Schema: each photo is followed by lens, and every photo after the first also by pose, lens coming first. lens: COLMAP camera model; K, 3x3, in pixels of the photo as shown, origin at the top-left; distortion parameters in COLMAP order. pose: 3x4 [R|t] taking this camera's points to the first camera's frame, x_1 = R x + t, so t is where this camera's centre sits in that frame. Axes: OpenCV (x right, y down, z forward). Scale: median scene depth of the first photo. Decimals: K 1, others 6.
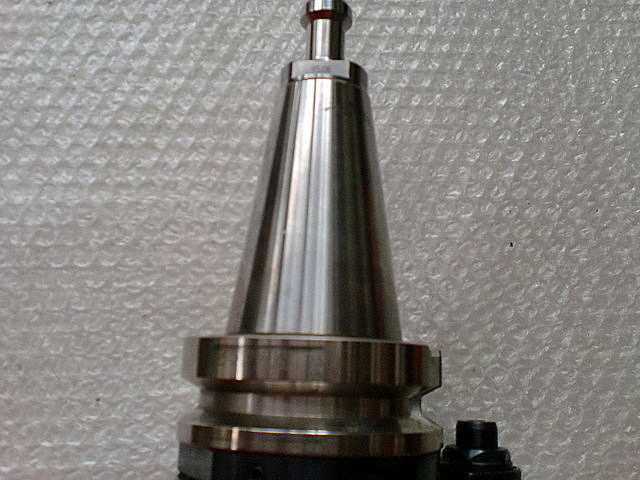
lens RADIAL K [[629.9, 0, 303.0], [0, 629.9, 232.9], [0, 0, 1]] dist [0.012515, -0.104404]
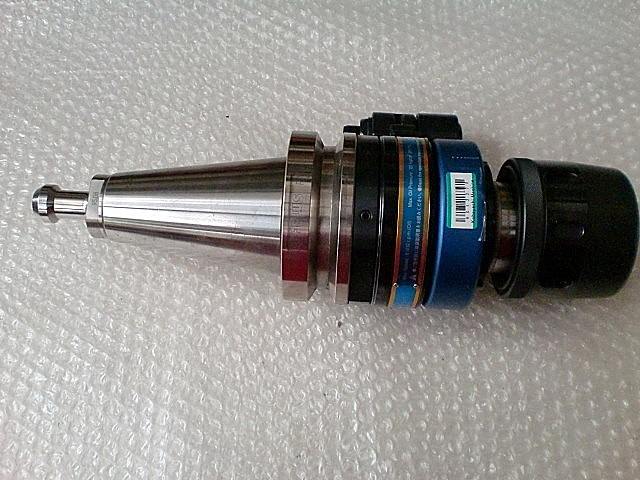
lens RADIAL K [[682.8, 0, 319.9], [0, 682.8, 221.4], [0, 0, 1]] dist [0.010002, -0.168719]
pose [[0.022058, -0.932894, 0.359475, -0.471063], [0.980474, 0.090465, 0.174607, -0.025727], [-0.195410, 0.348605, 0.916673, -0.413619]]
